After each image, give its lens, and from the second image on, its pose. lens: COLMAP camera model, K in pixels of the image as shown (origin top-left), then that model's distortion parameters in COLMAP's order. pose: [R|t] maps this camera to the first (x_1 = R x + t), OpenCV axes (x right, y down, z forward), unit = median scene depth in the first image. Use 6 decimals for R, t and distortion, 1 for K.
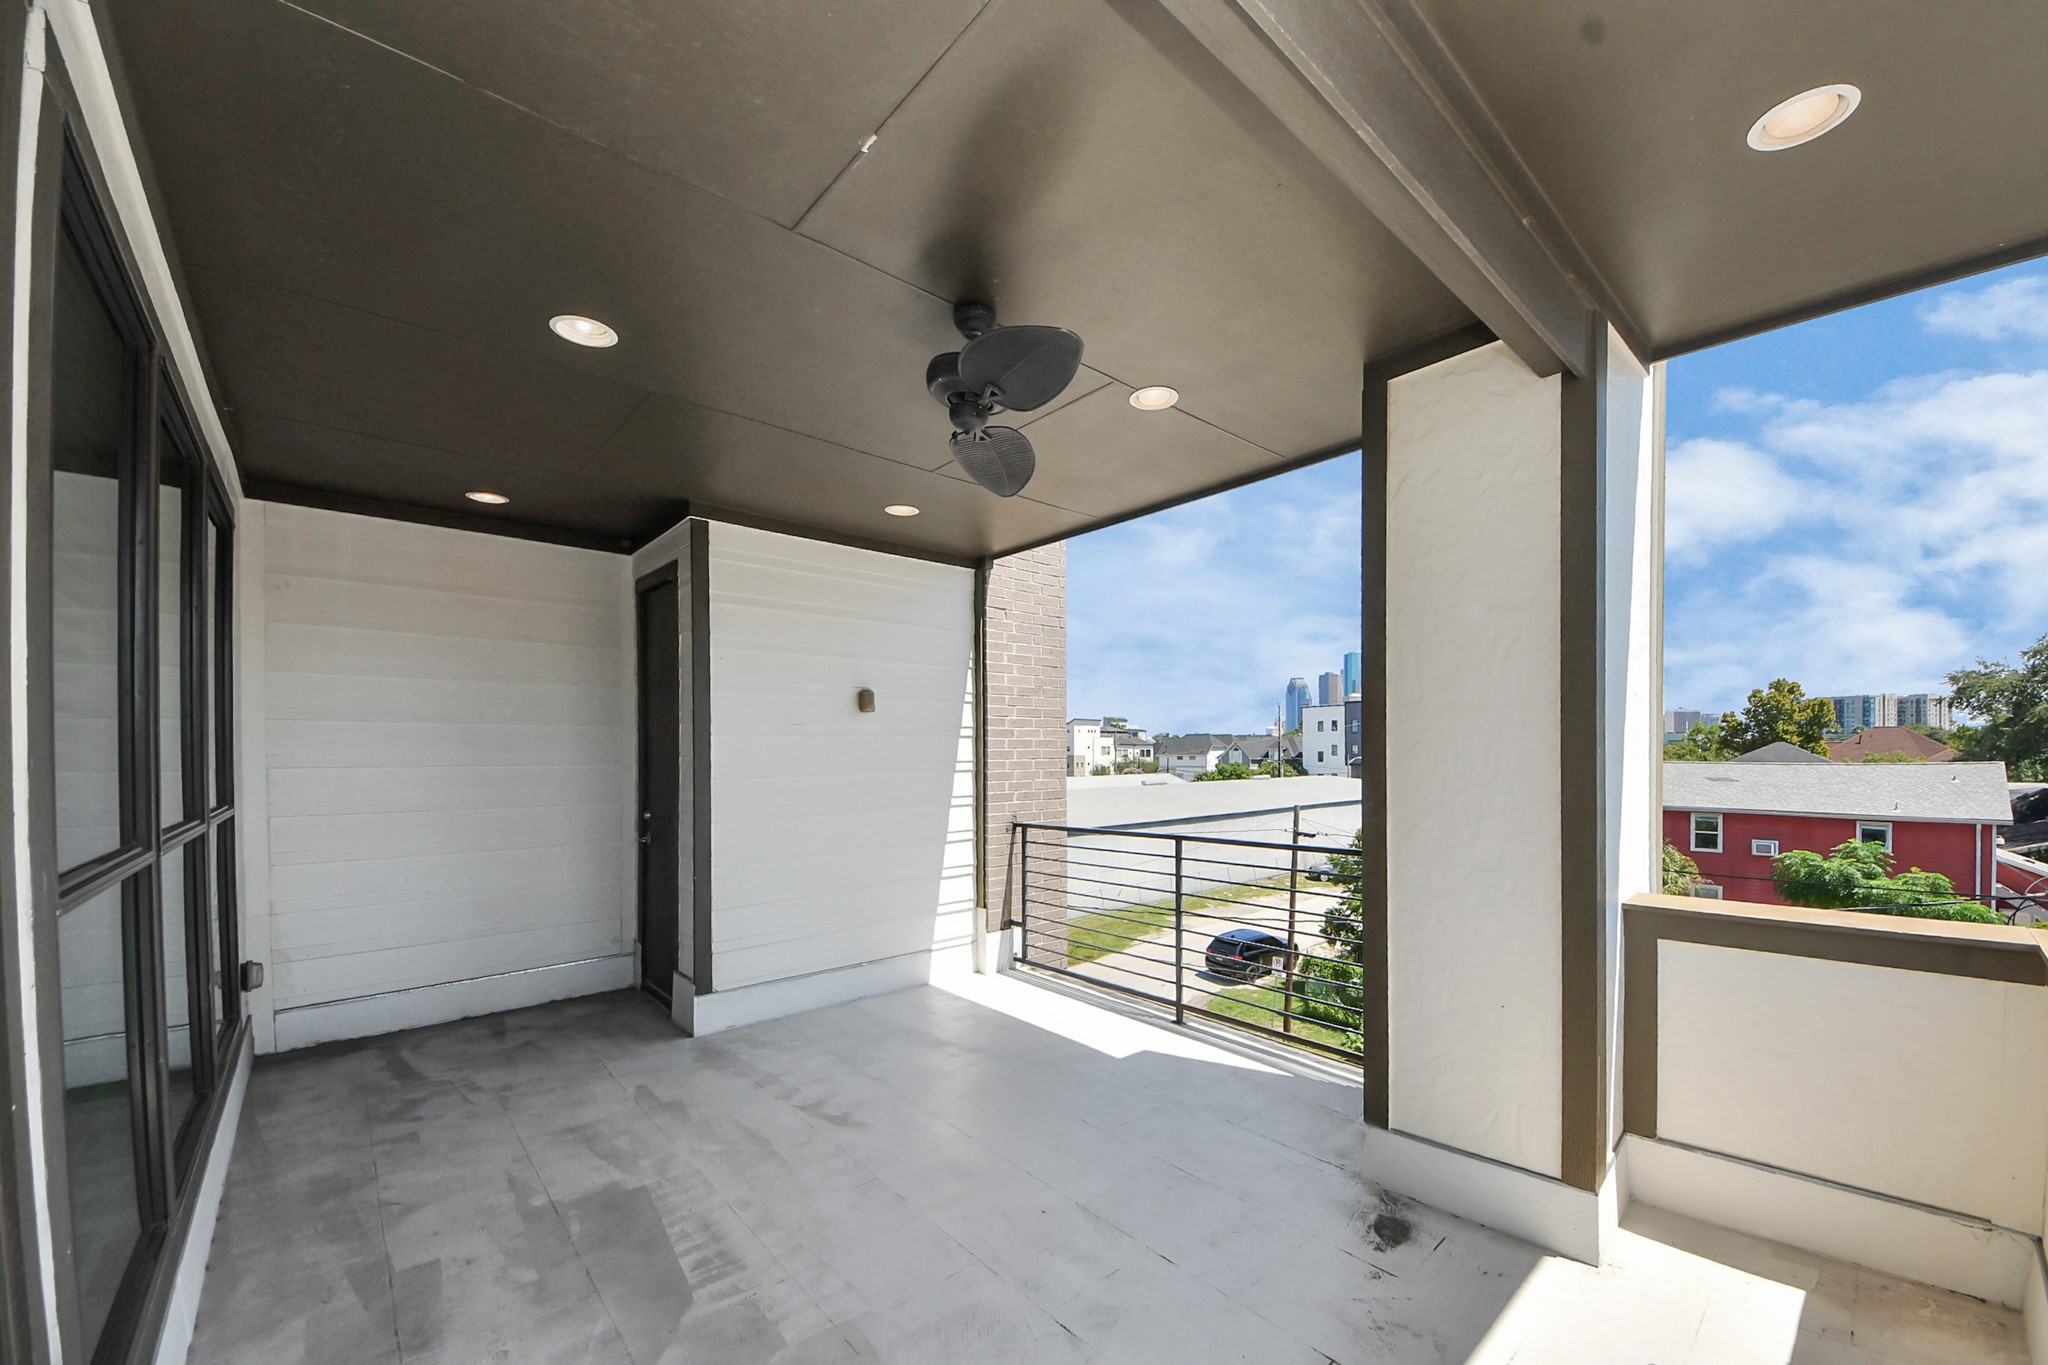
lens RADIAL K [[798.0, 0, 1025.0], [0, 798.0, 757.1], [0, 0, 1]] dist [0.059956, -0.040072]
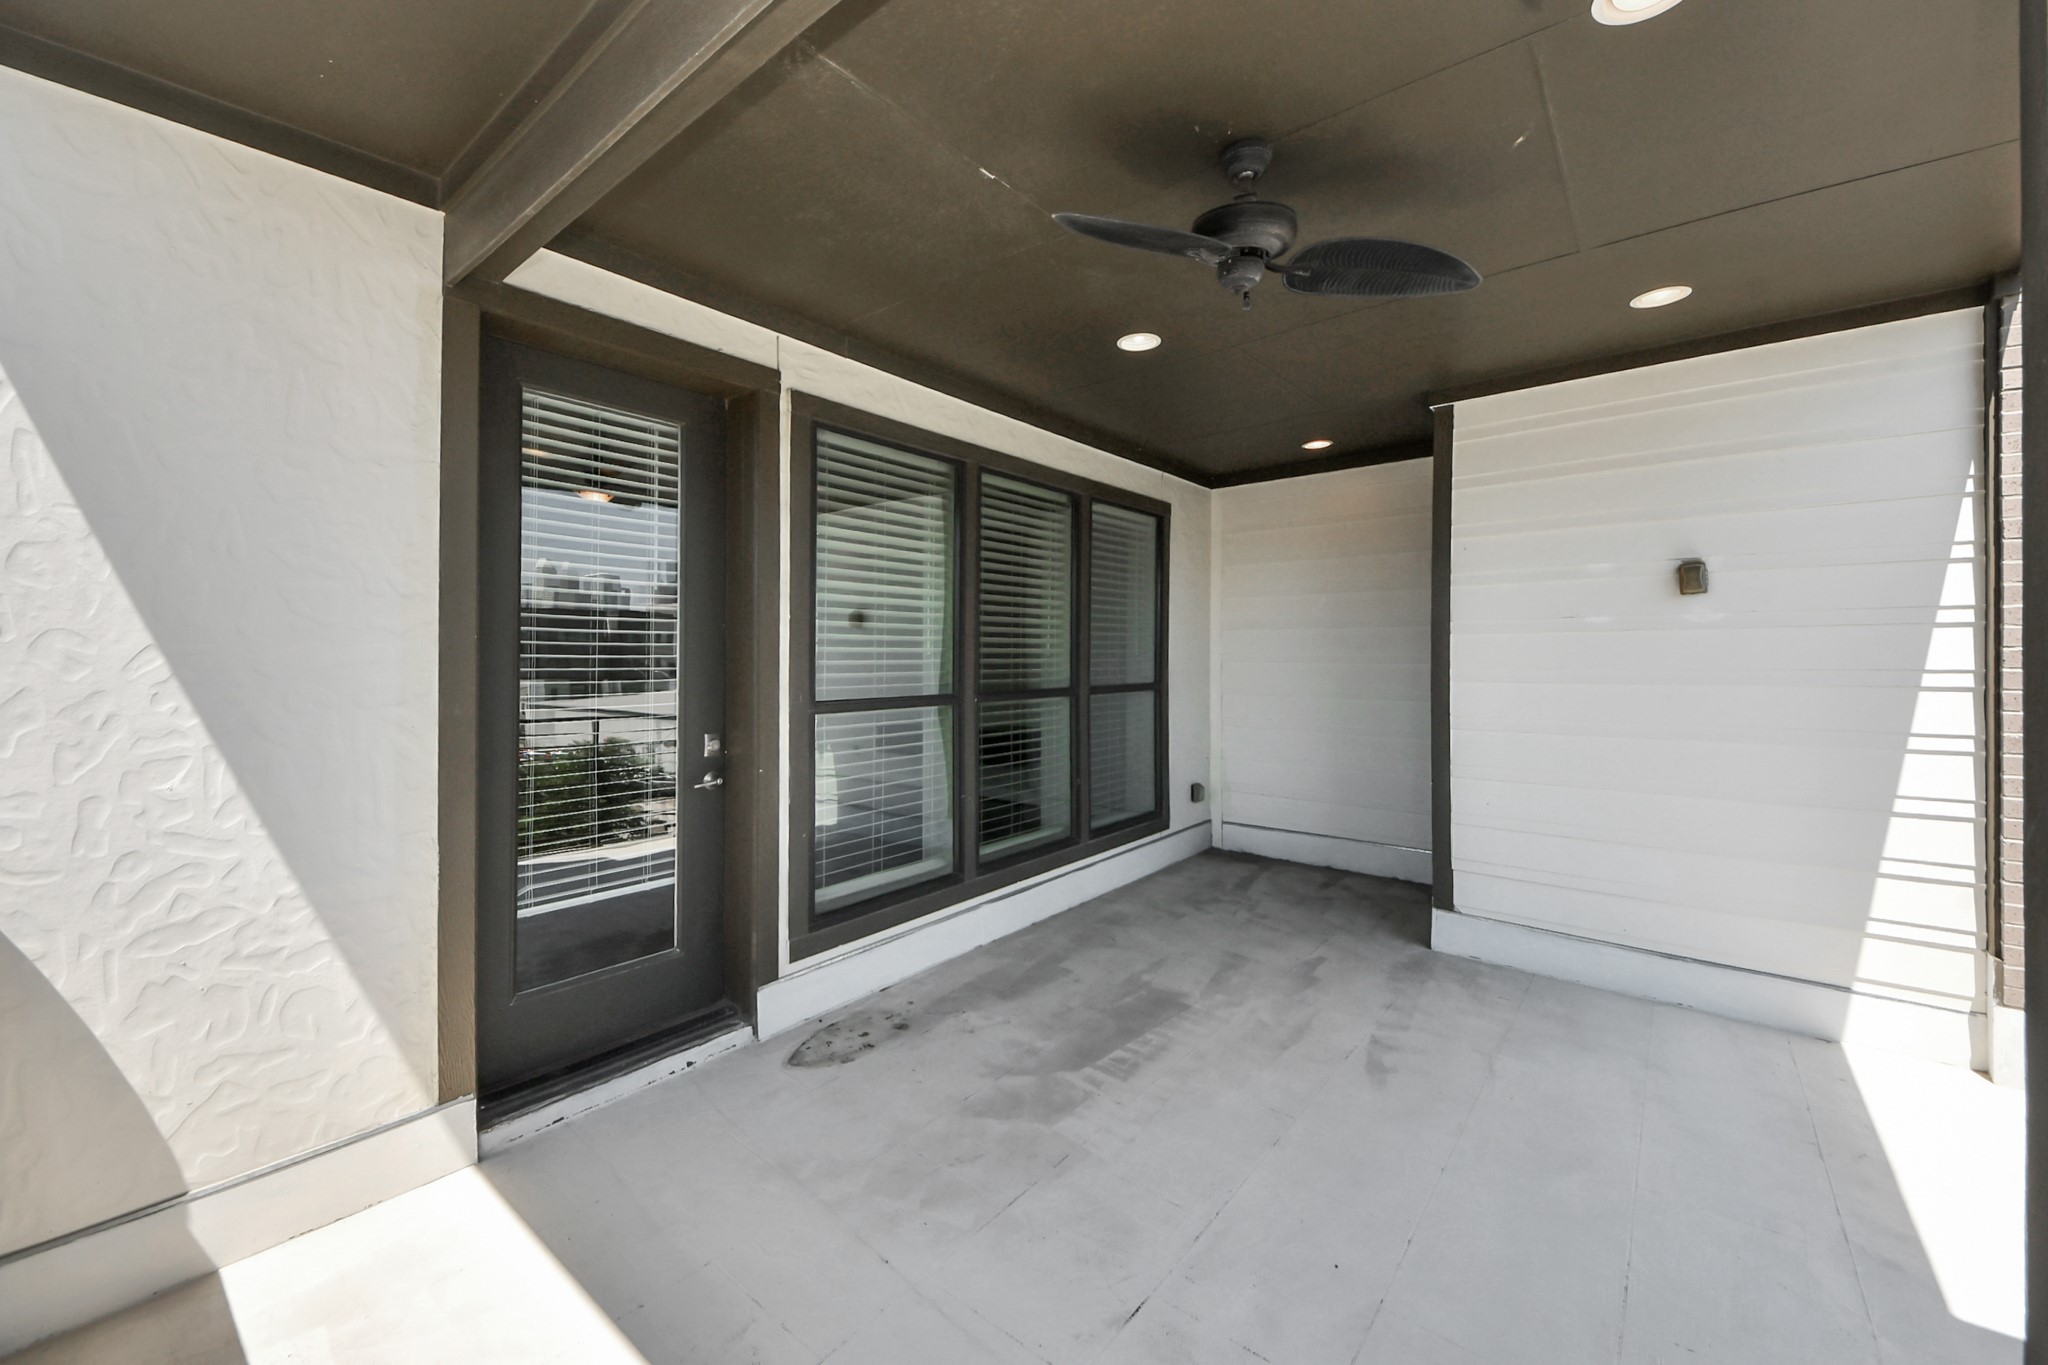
lens RADIAL K [[766.2, 0, 1024.0], [0, 766.2, 682.5], [0, 0, 1]] dist [0.043036, -0.018780]
pose [[0.168132, 0.037953, -0.985034, 0.490090], [-0.006567, 0.999279, 0.037381, -0.003926], [0.985743, 0.000183, 0.168260, 0.435262]]
